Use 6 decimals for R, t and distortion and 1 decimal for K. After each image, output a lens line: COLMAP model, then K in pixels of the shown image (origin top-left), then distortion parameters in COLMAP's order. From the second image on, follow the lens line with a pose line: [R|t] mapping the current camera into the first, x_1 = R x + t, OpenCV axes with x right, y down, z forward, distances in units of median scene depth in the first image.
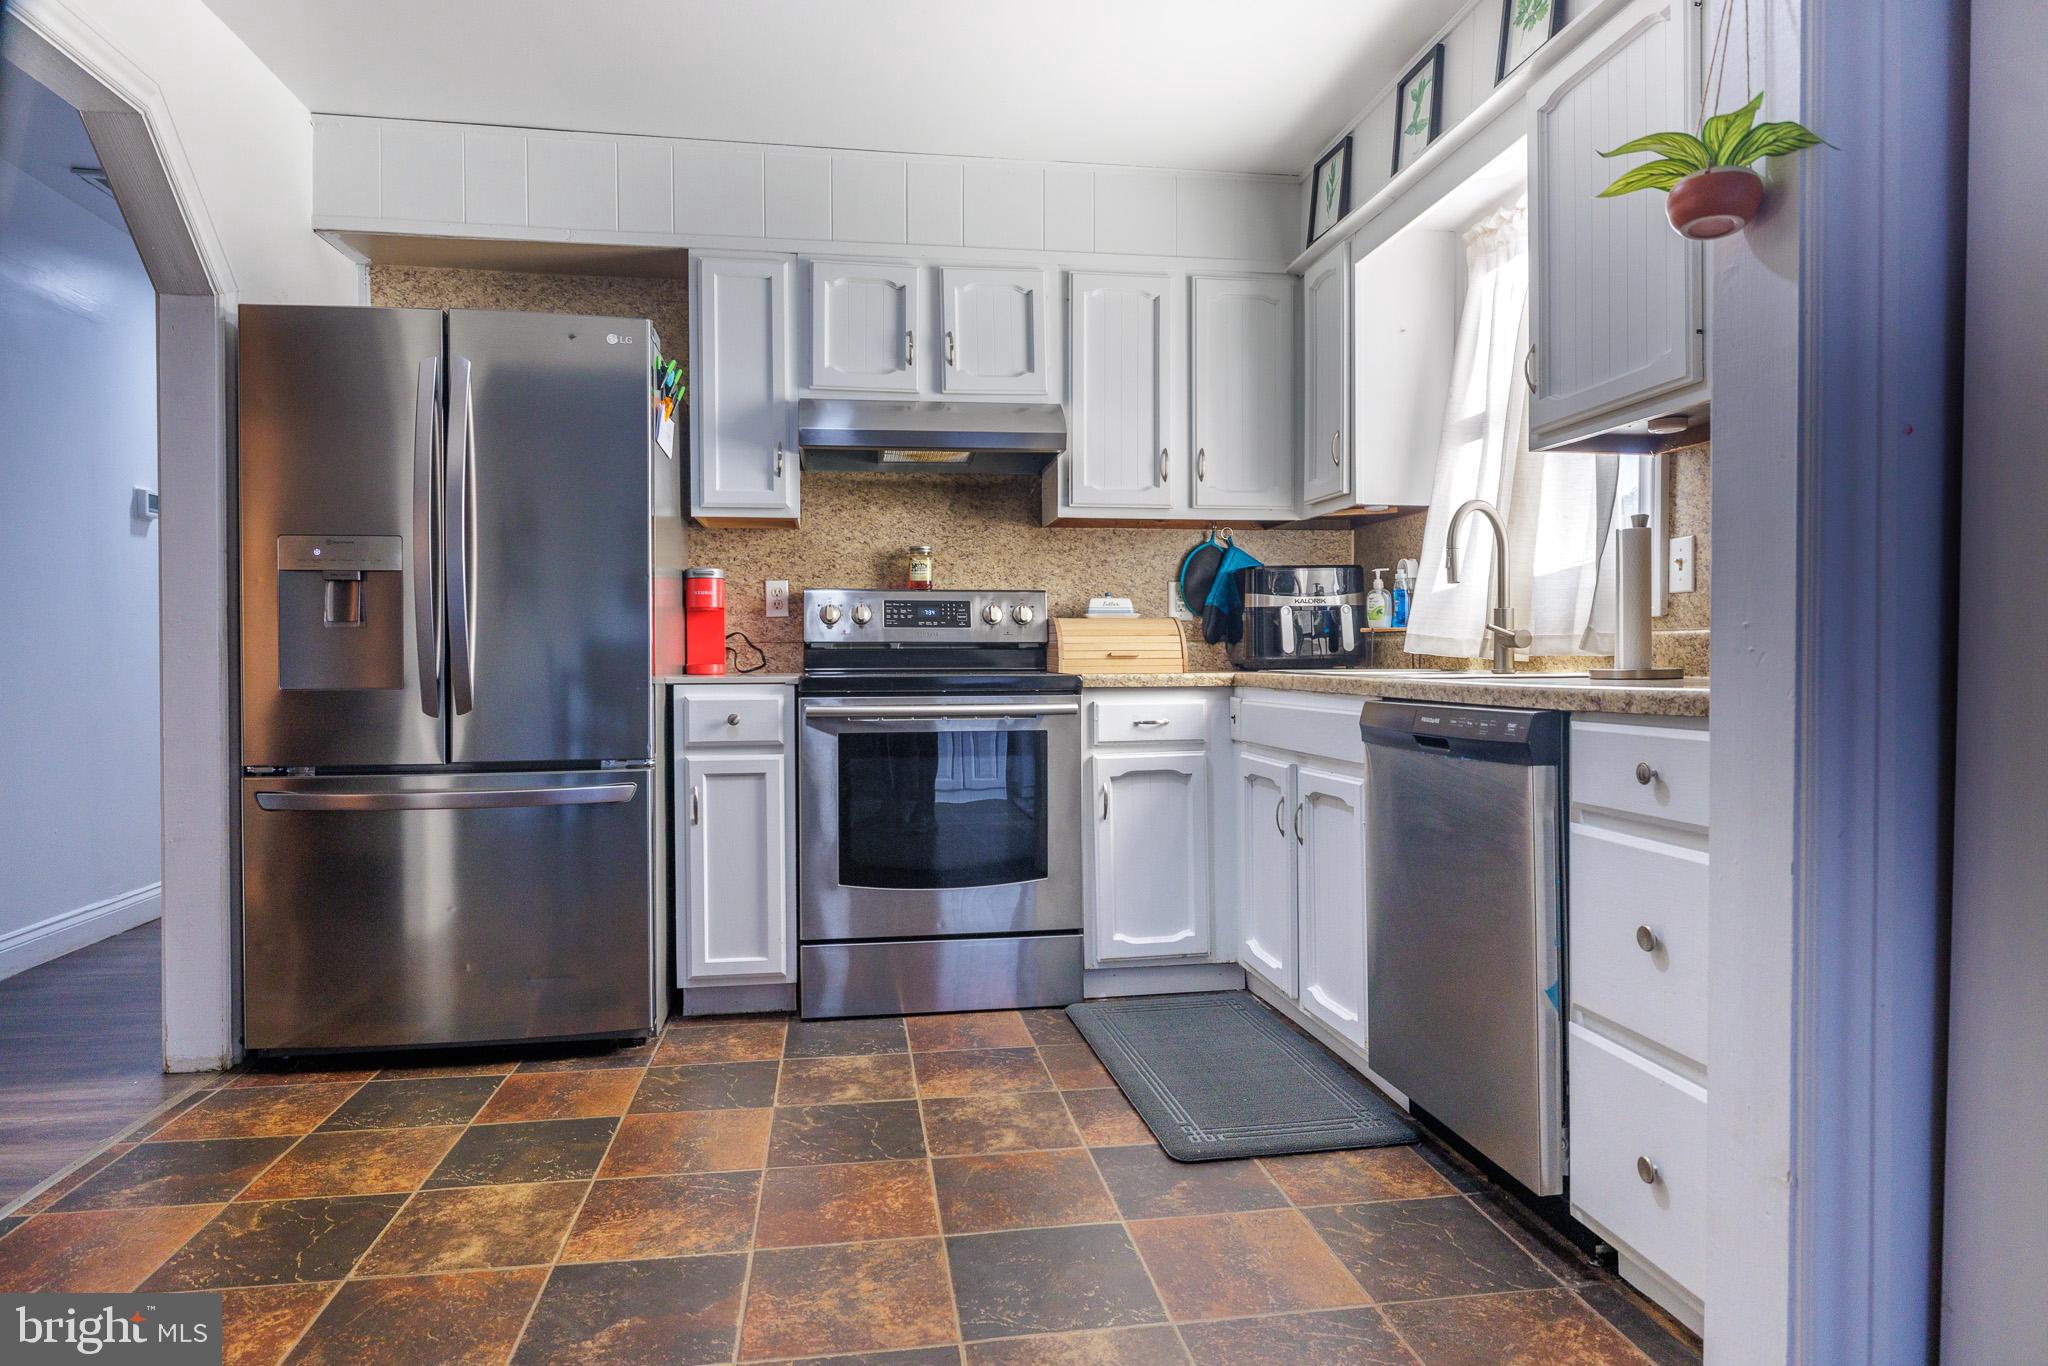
lens RADIAL K [[1171.8, 0, 1023.5], [0, 1171.8, 668.6], [0, 0, 1]] dist [-0.001557, 0.000244]
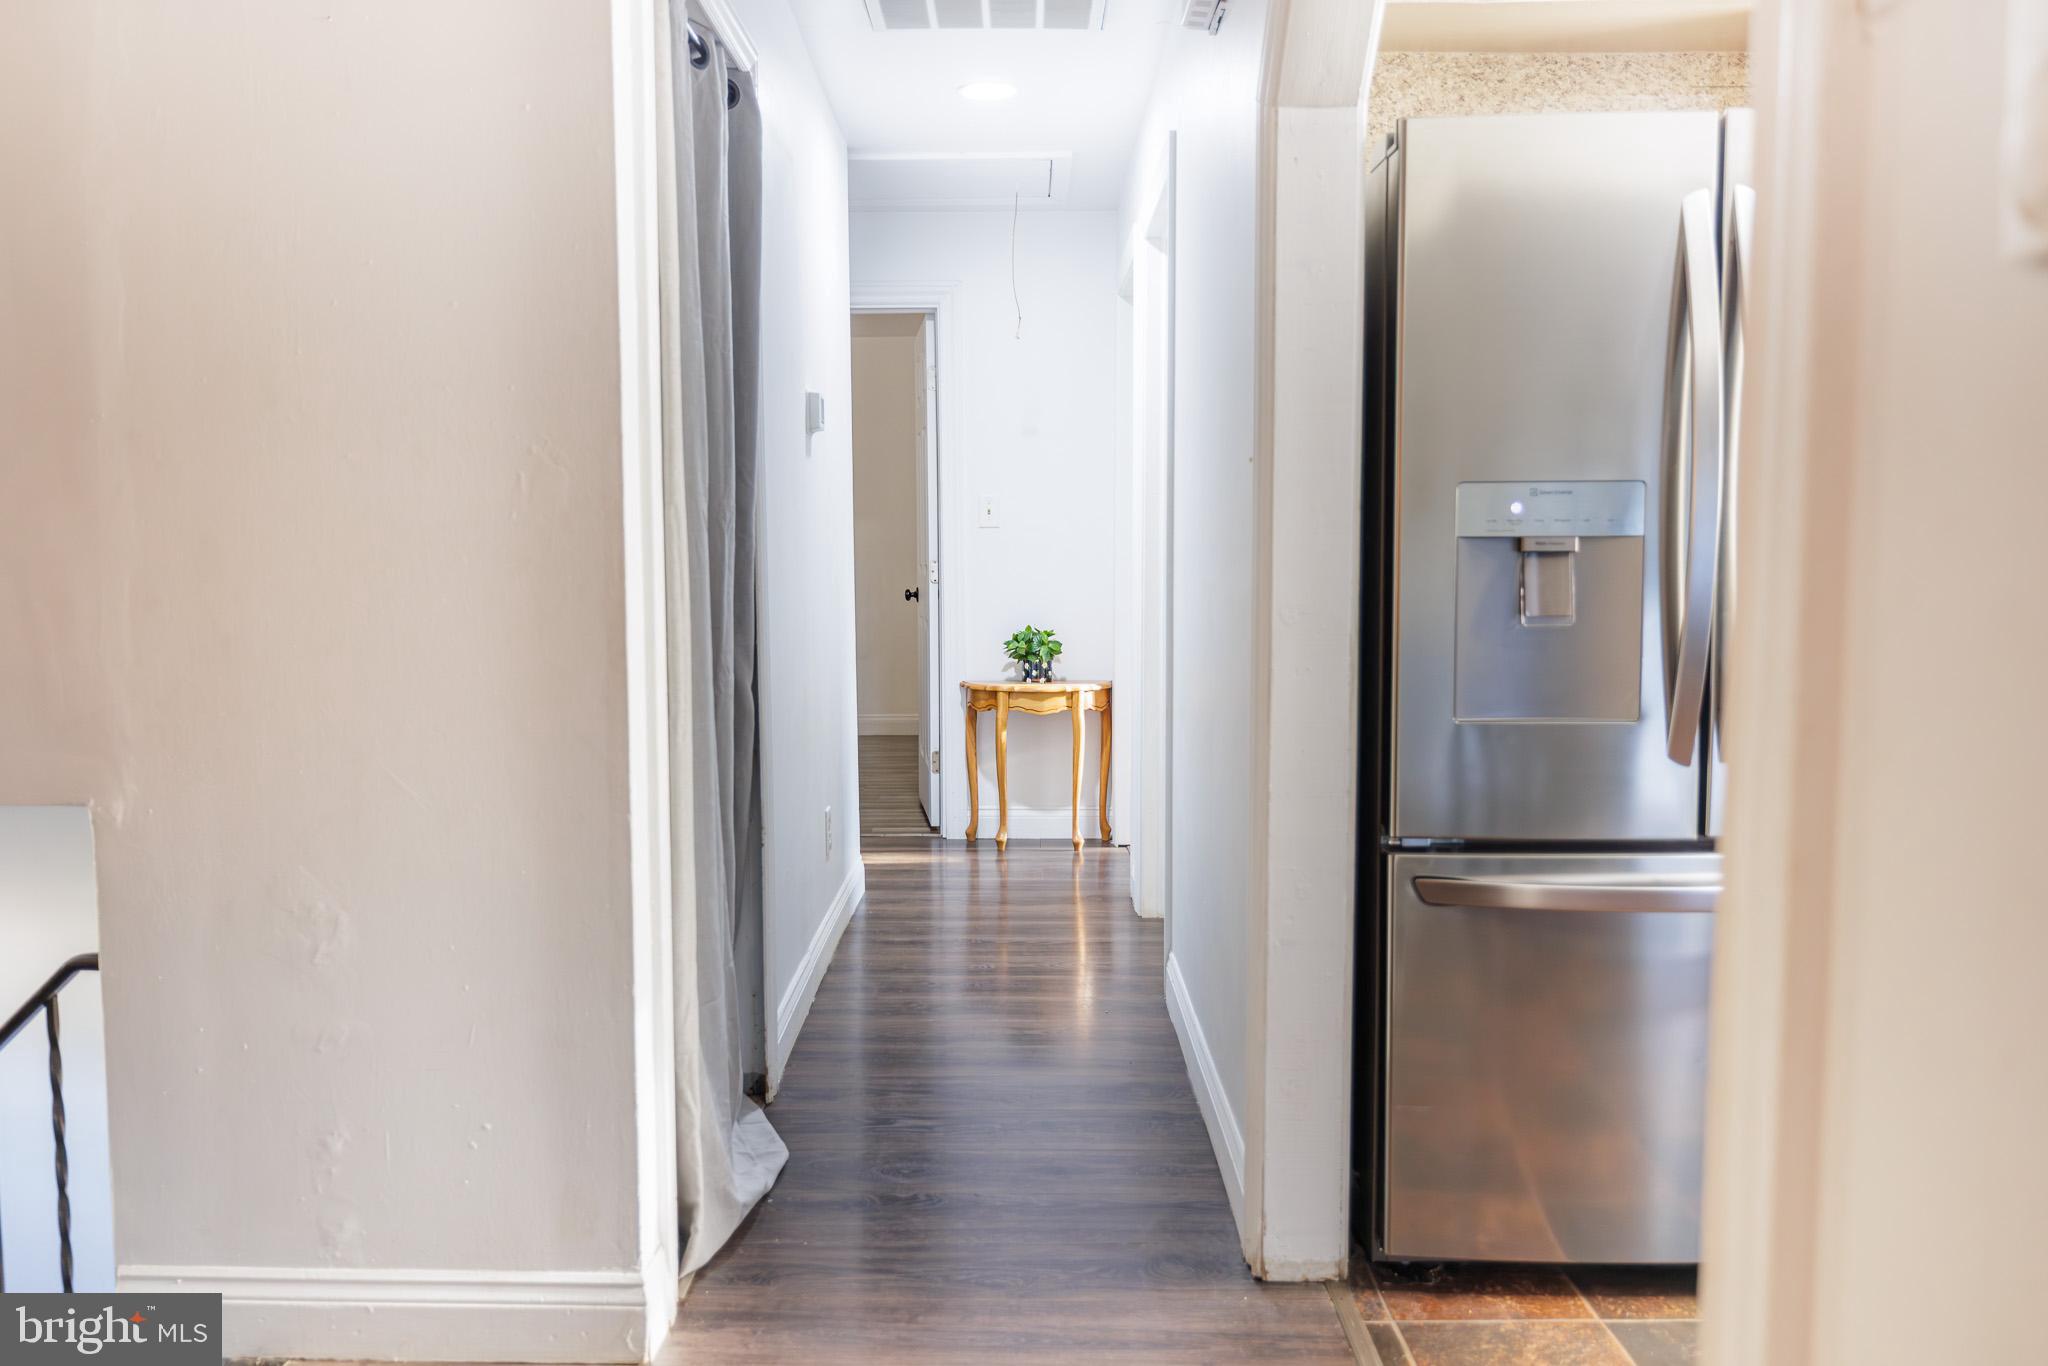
lens RADIAL K [[1509.4, 0, 1020.7], [0, 1509.4, 674.1], [0, 0, 1]] dist [-0.000616, 0.001459]
pose [[0.987807, 0.009330, -0.155402, -0.617361], [0.001061, 0.997776, 0.066648, -0.053733], [0.155678, -0.066001, 0.985601, 0.116257]]
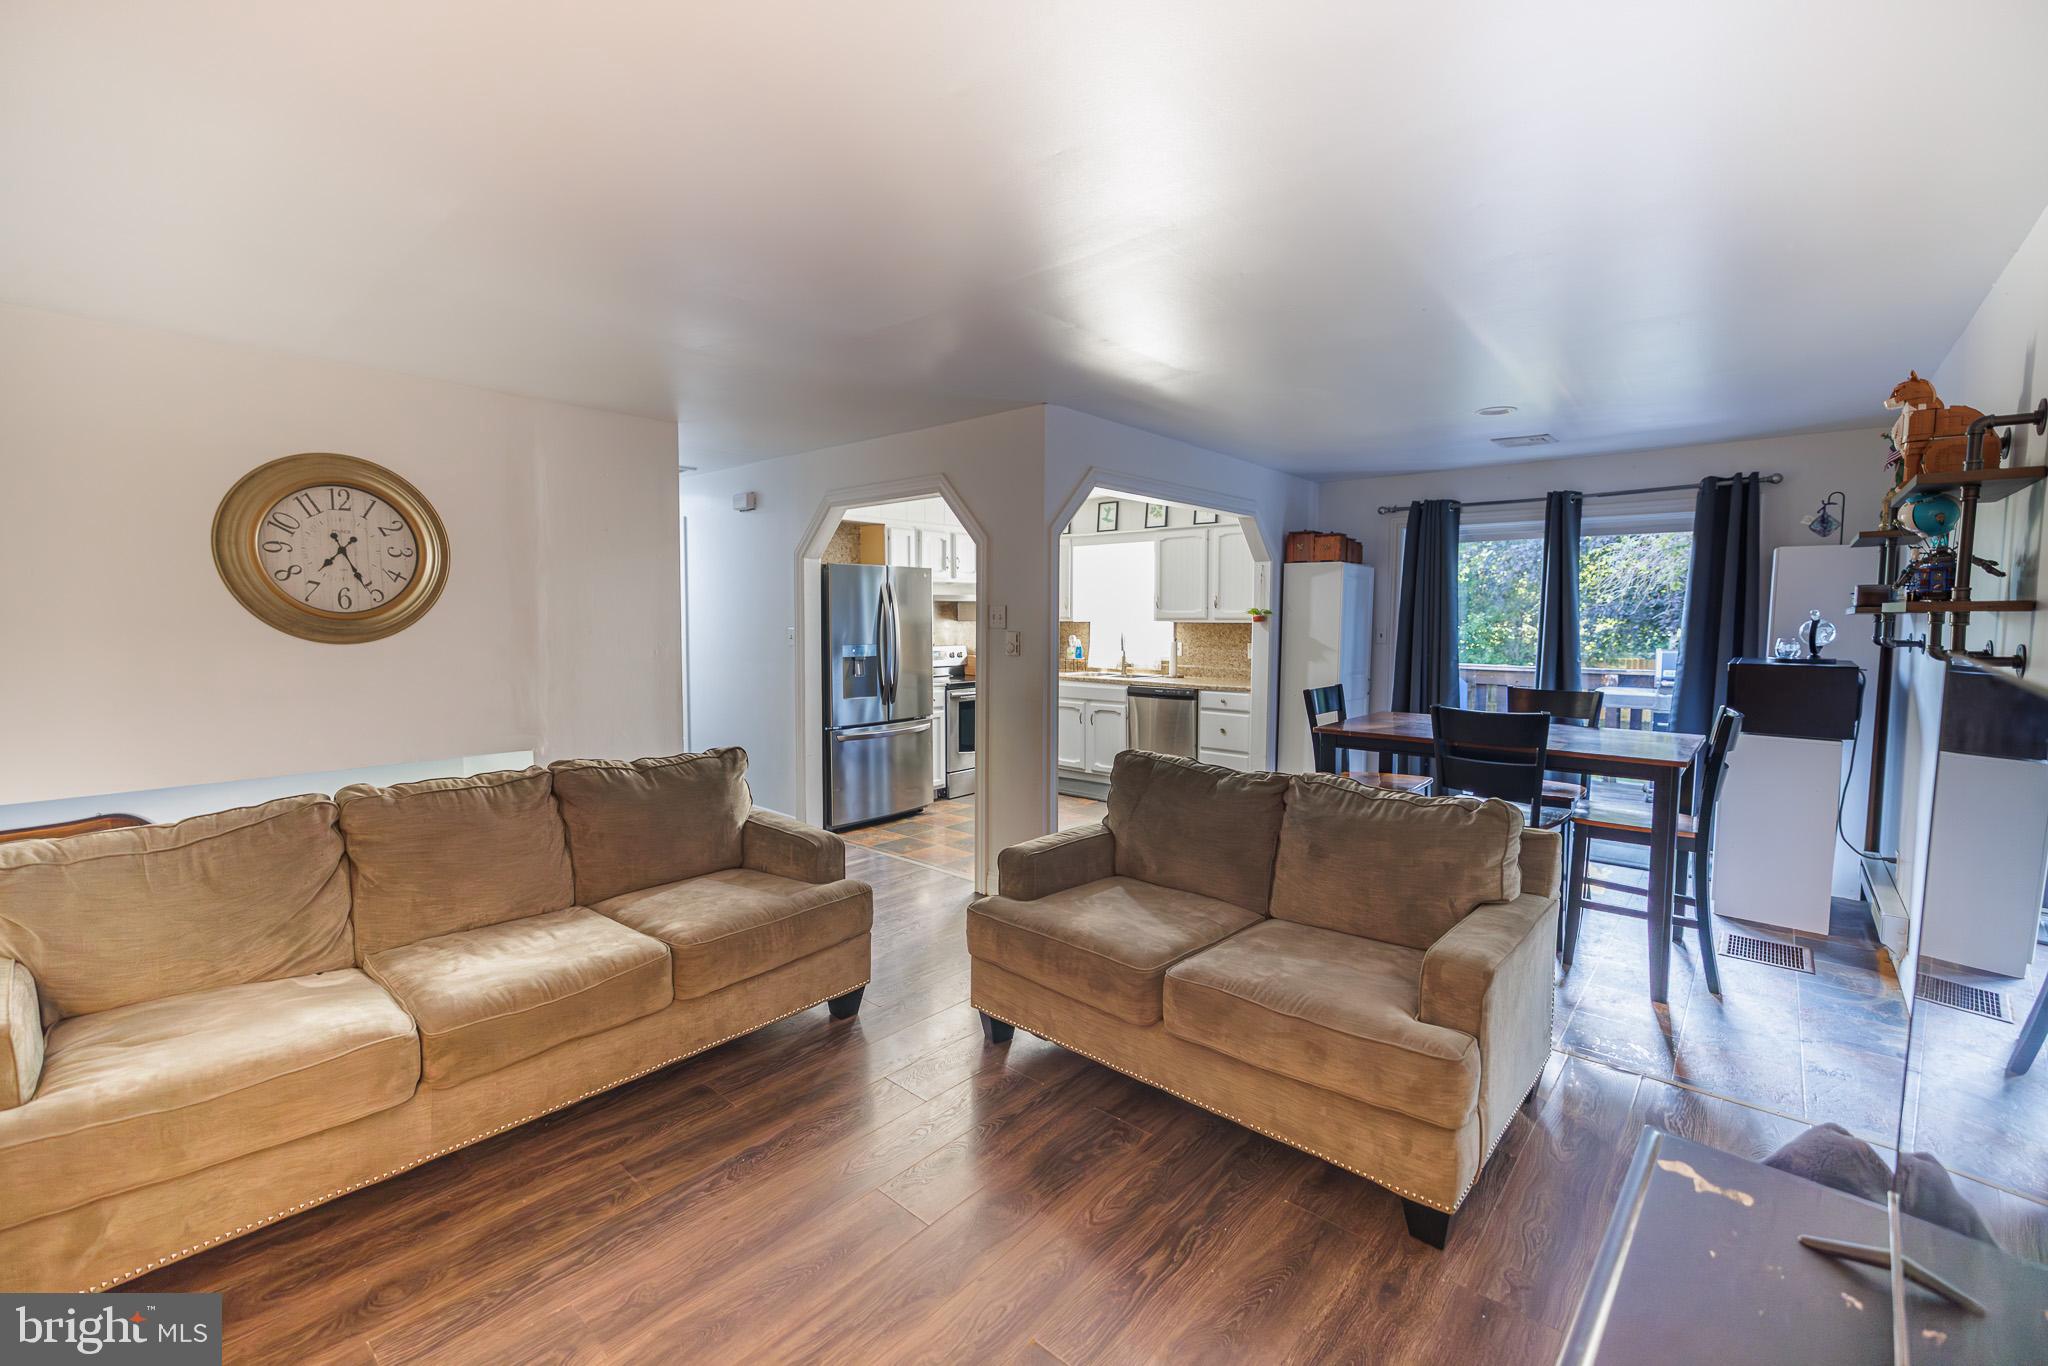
lens RADIAL K [[843.9, 0, 1012.3], [0, 843.9, 664.8], [0, 0, 1]] dist [0.001391, -0.000226]
pose [[0.767508, -0.034333, 0.640120, -1.351671], [0.003963, 0.998800, 0.048820, -0.136288], [-0.641028, -0.034933, 0.766723, -0.687392]]
